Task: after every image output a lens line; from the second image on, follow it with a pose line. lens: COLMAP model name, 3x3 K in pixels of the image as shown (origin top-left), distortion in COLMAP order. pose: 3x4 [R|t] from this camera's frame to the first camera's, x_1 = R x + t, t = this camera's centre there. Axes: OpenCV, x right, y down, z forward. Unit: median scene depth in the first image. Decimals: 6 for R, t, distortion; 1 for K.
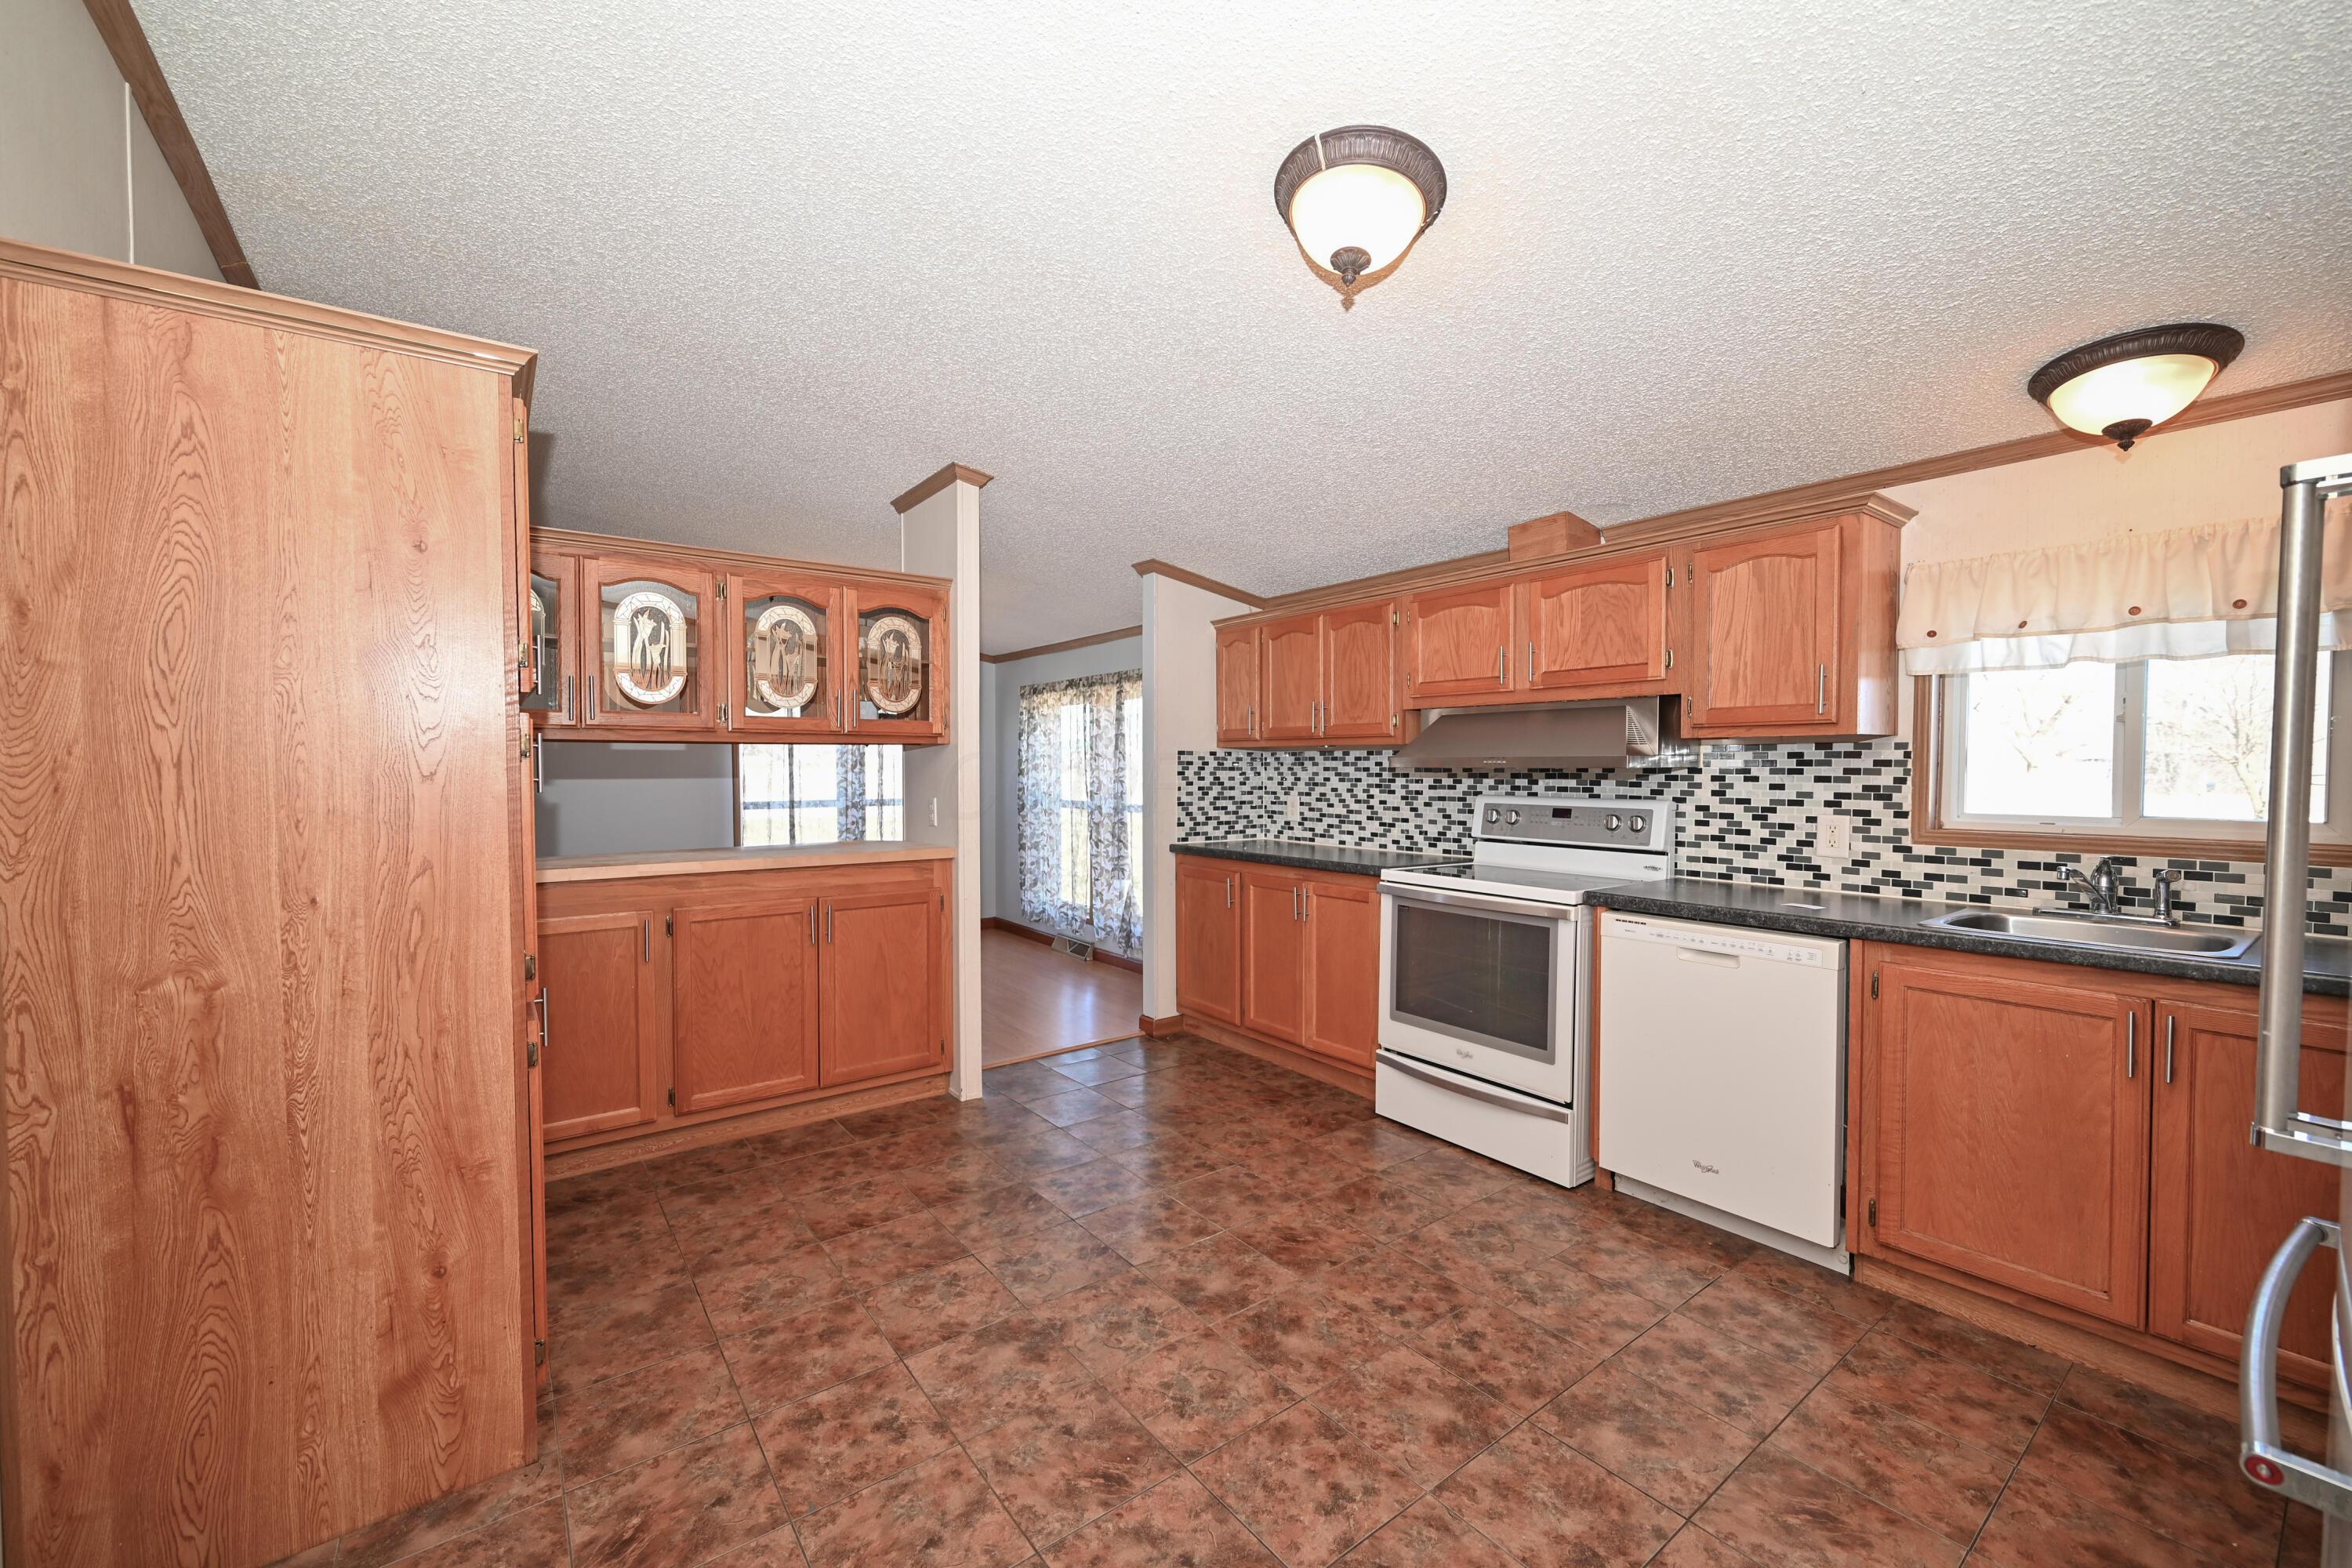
lens RADIAL K [[932.9, 0, 1165.5], [0, 932.9, 786.5], [0, 0, 1]] dist [0.000064, 0.000014]
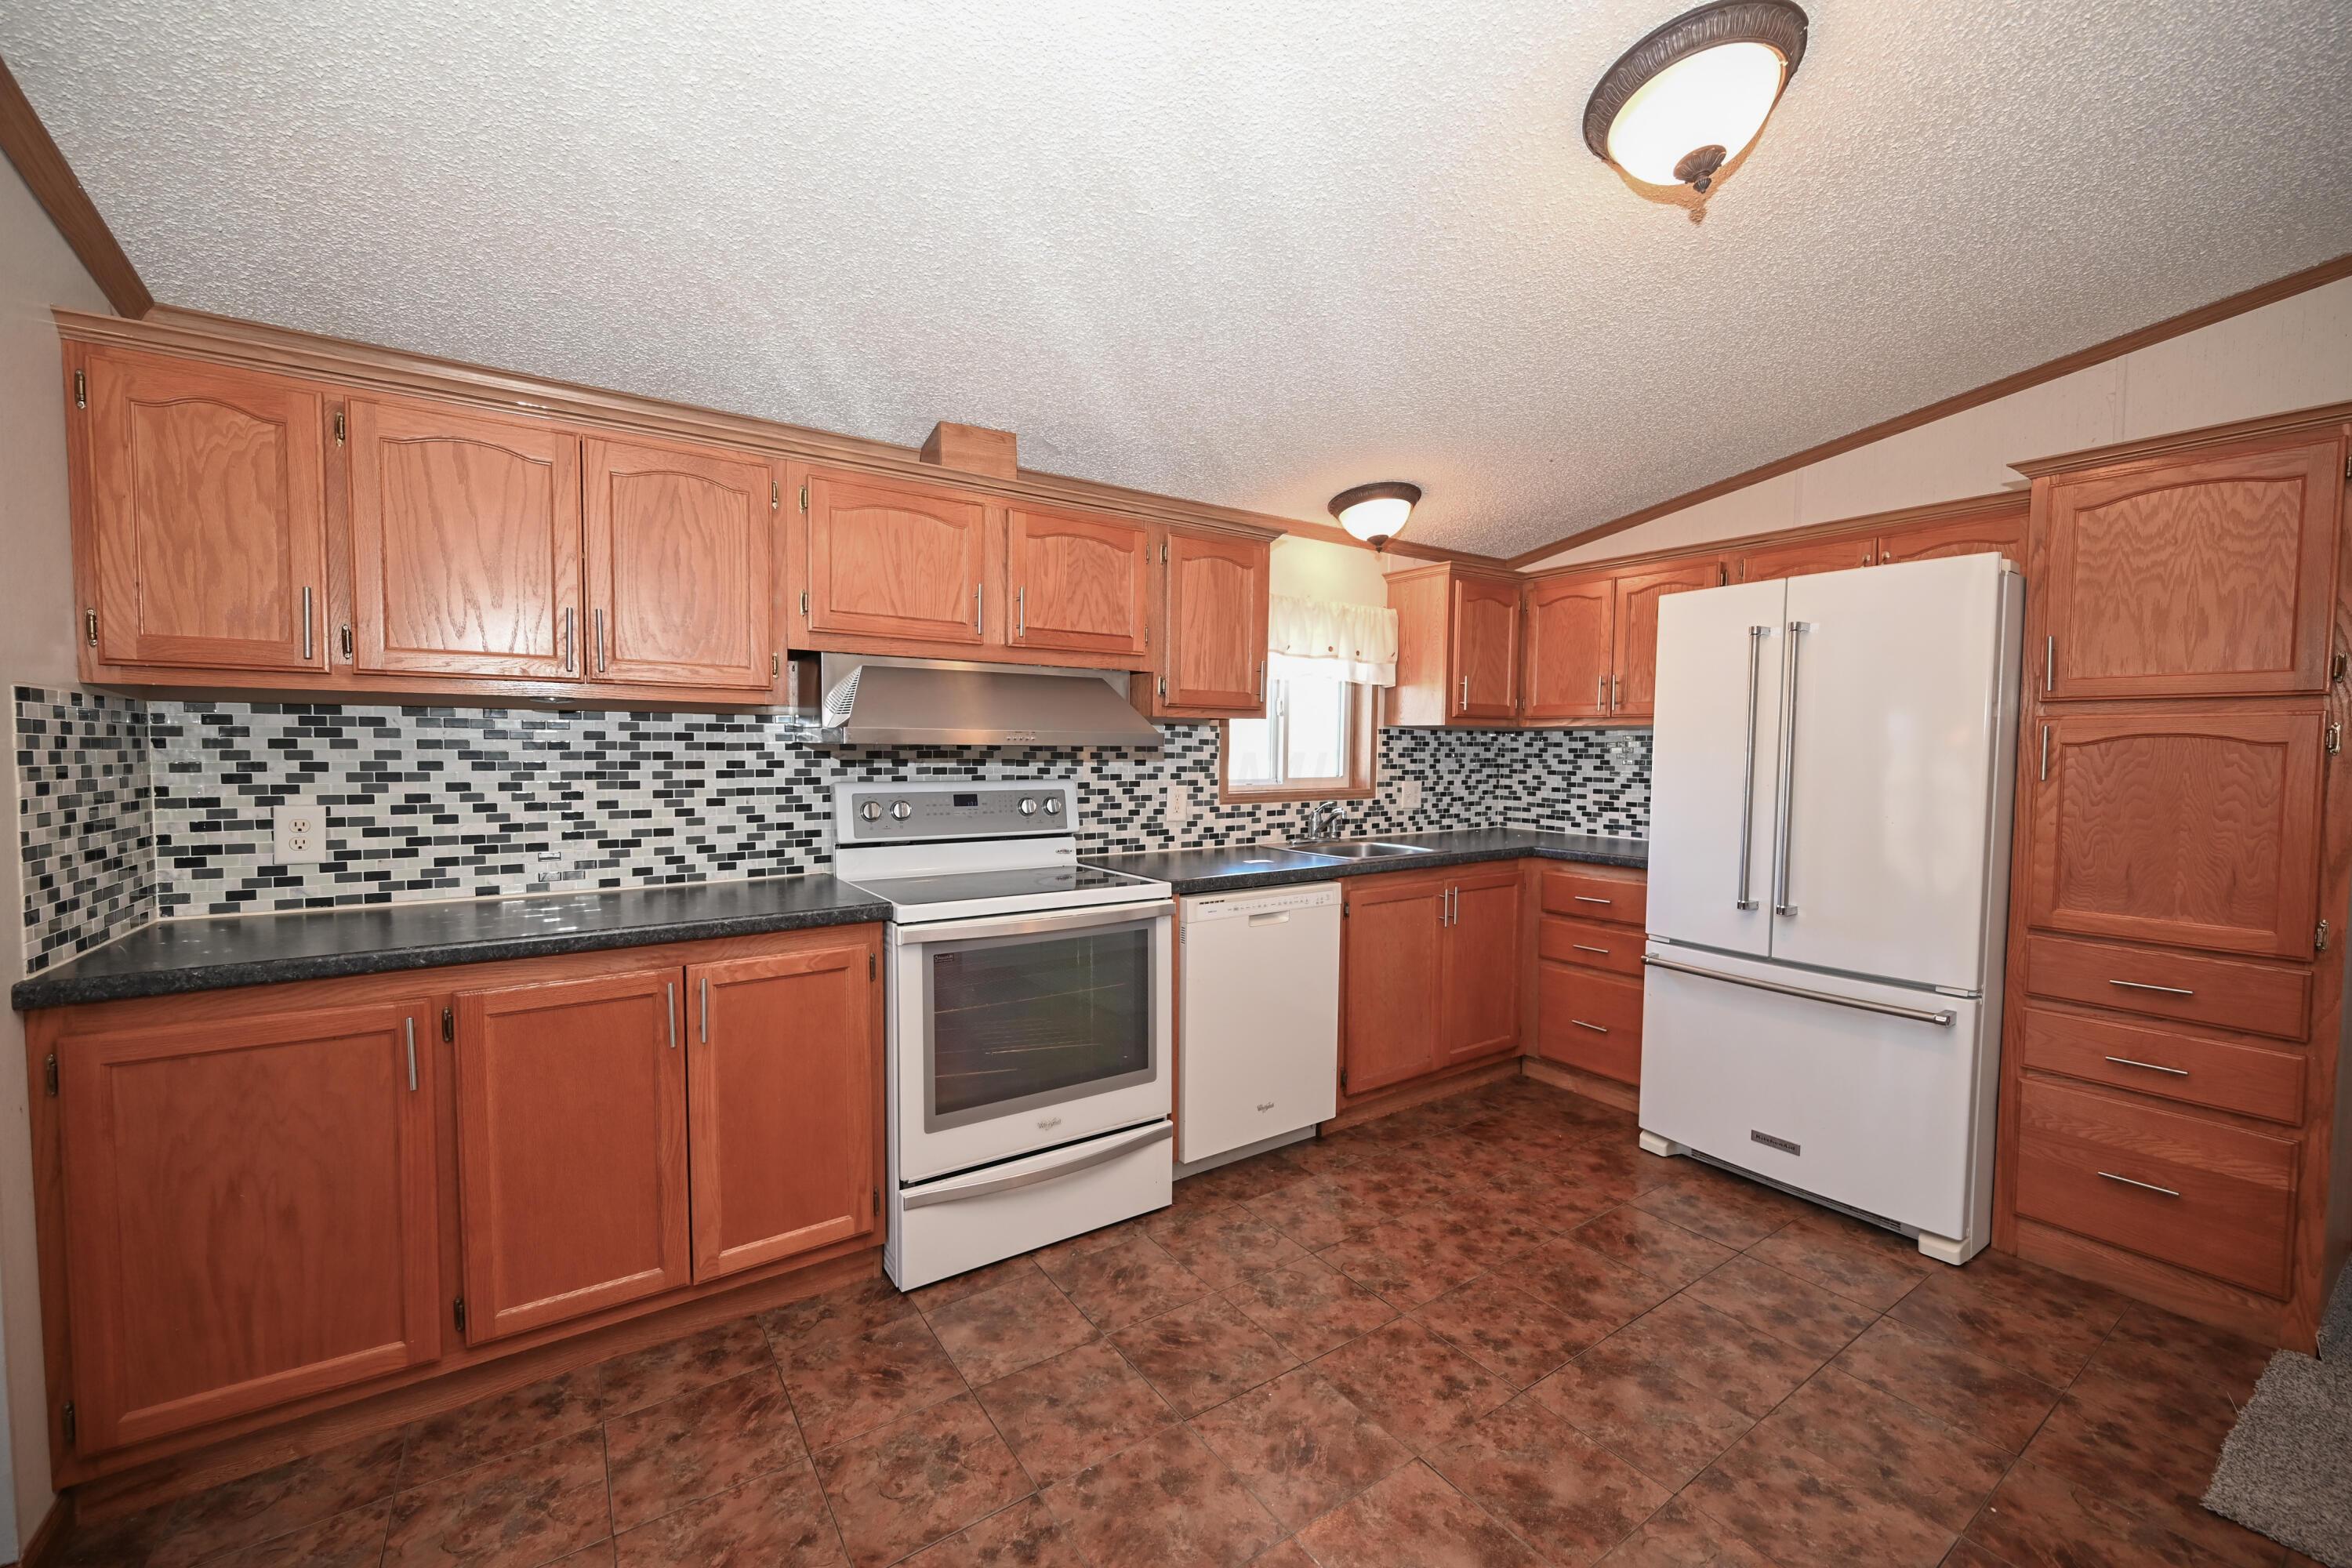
lens RADIAL K [[932.9, 0, 1165.8], [0, 932.9, 787.8], [0, 0, 1]] dist [0.000064, 0.000014]
pose [[0.035310, -0.048102, 0.998218, -0.434776], [0.012417, 0.998785, 0.047690, -0.021673], [-0.999299, 0.010710, 0.035864, 0.904335]]
